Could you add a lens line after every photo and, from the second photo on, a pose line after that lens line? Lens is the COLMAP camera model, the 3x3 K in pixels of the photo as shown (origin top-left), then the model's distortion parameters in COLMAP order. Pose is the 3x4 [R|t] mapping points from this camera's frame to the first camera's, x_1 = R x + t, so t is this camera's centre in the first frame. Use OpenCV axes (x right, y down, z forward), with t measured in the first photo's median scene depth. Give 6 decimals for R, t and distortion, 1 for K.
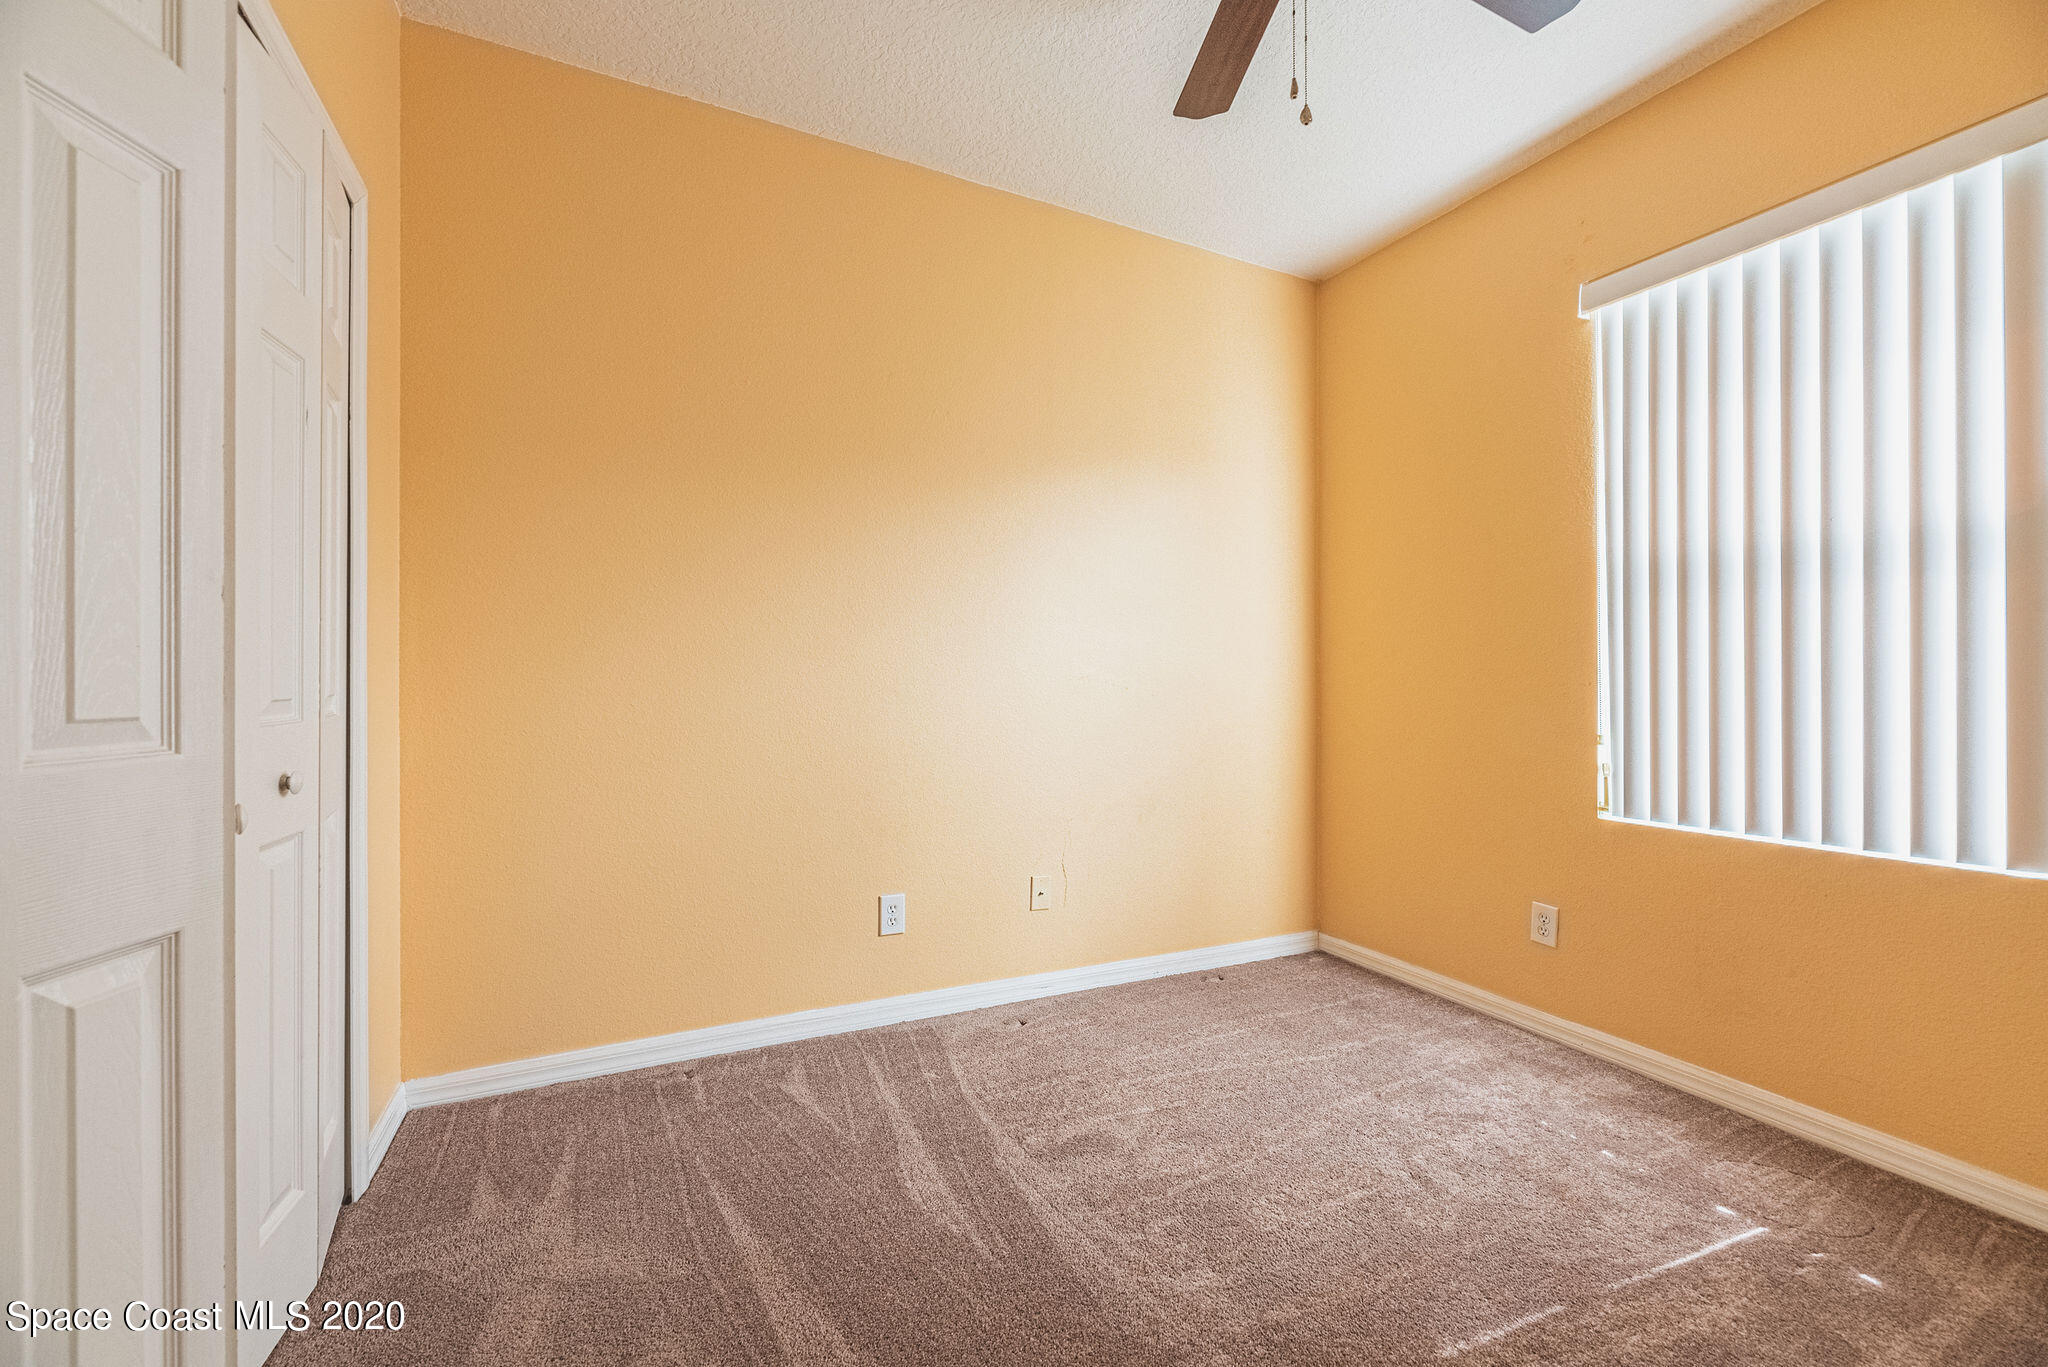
lens RADIAL K [[835.4, 0, 1021.6], [0, 835.4, 672.4], [0, 0, 1]] dist [0.001473, 0.000142]
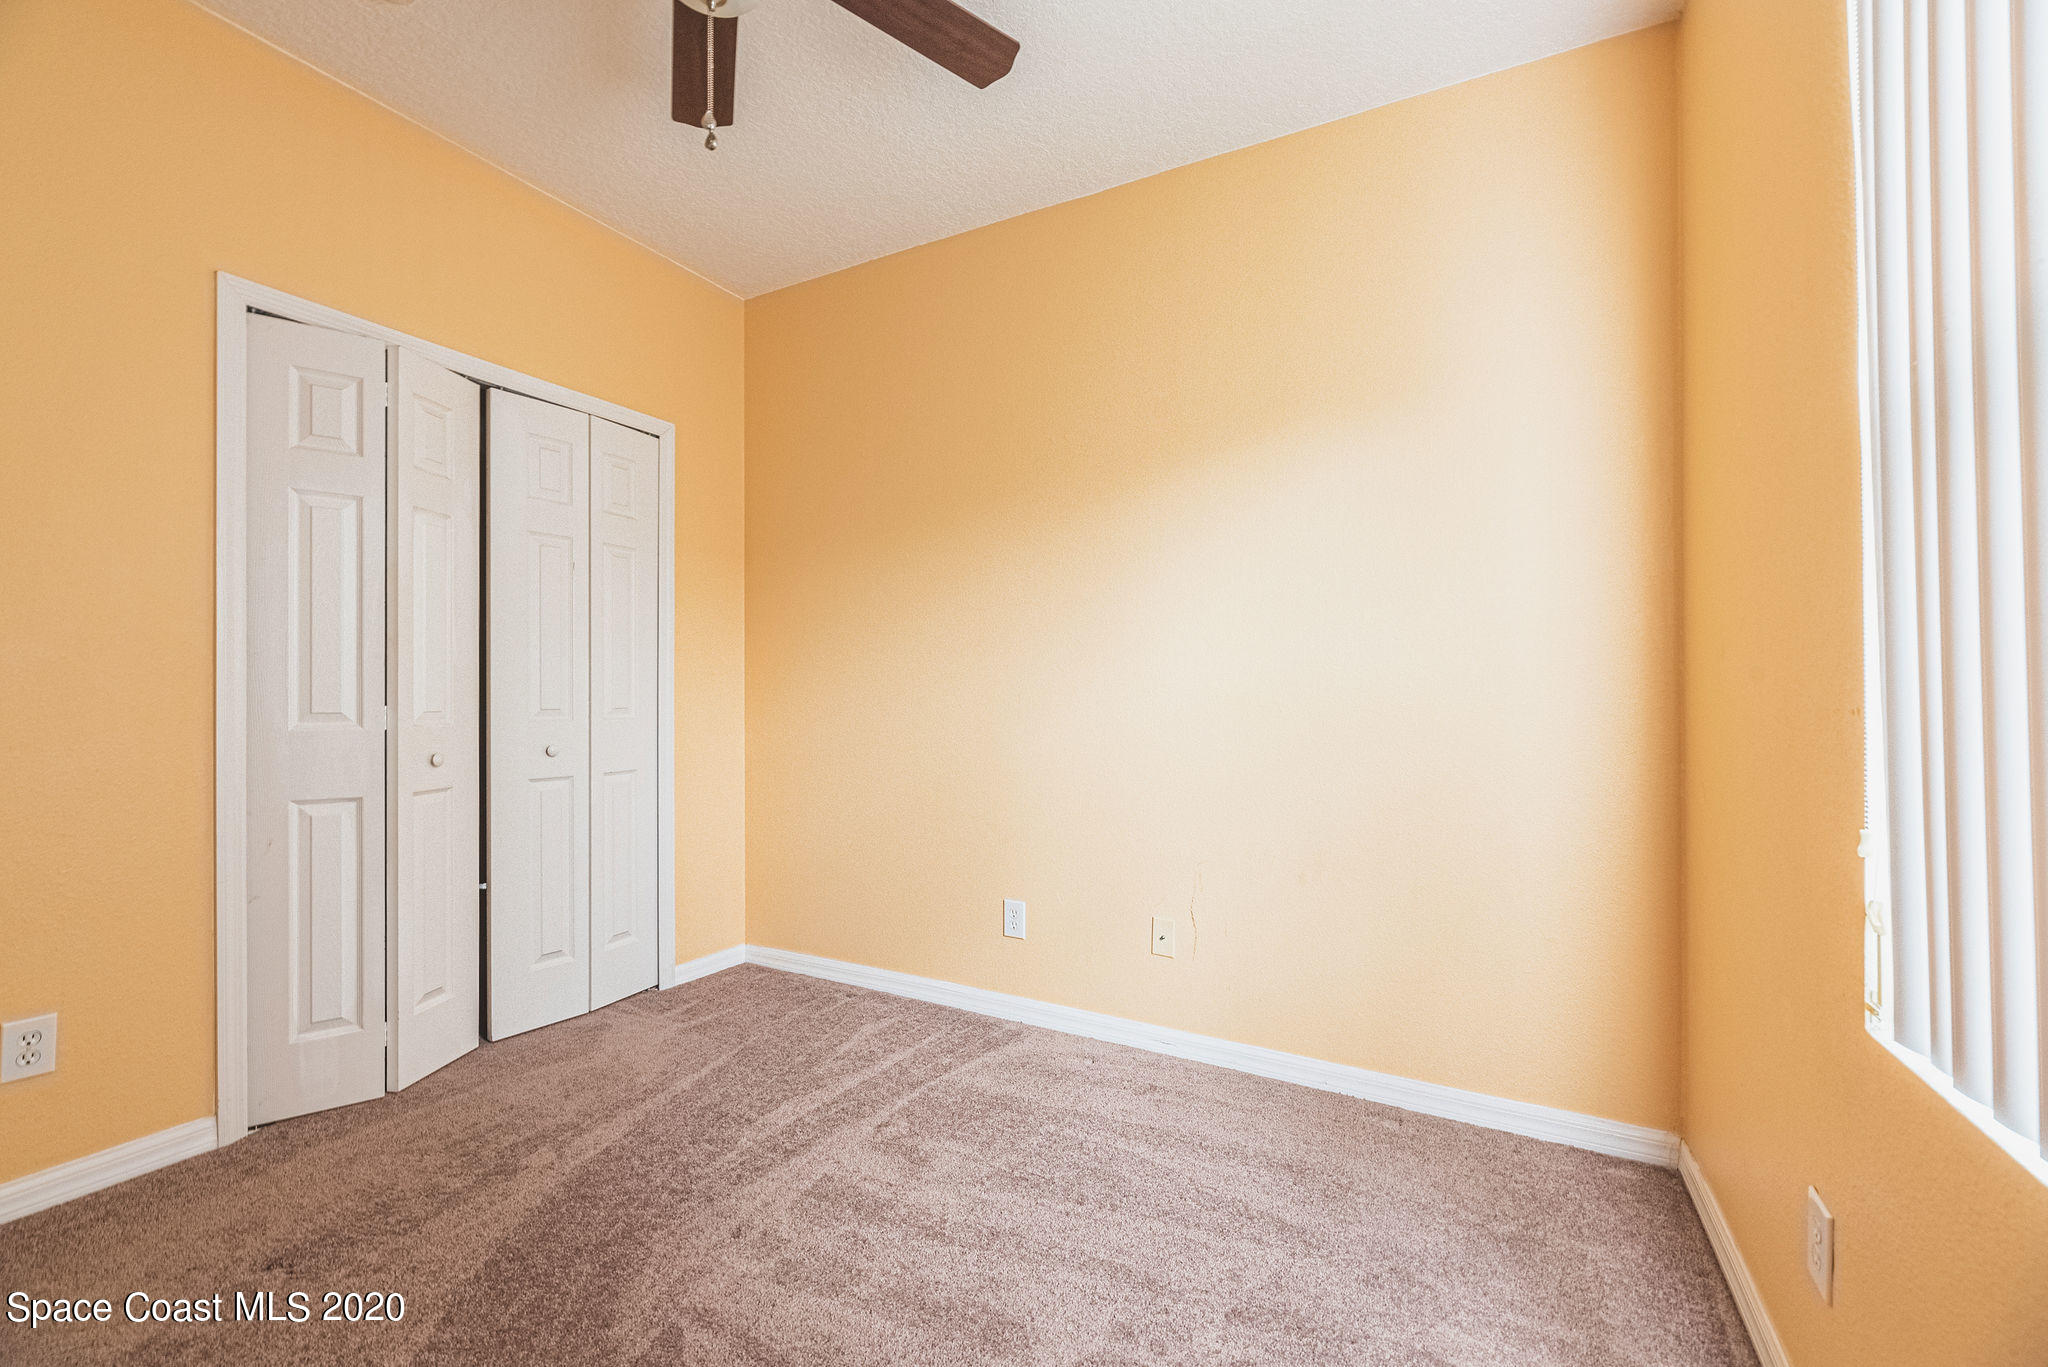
lens RADIAL K [[835.4, 0, 1033.0], [0, 835.4, 687.3], [0, 0, 1]] dist [0.001473, 0.000142]
pose [[0.587008, -0.013579, -0.809467, 0.738911], [0.003077, 0.999890, -0.014542, 0.006434], [0.809575, 0.006046, 0.586985, 0.384961]]
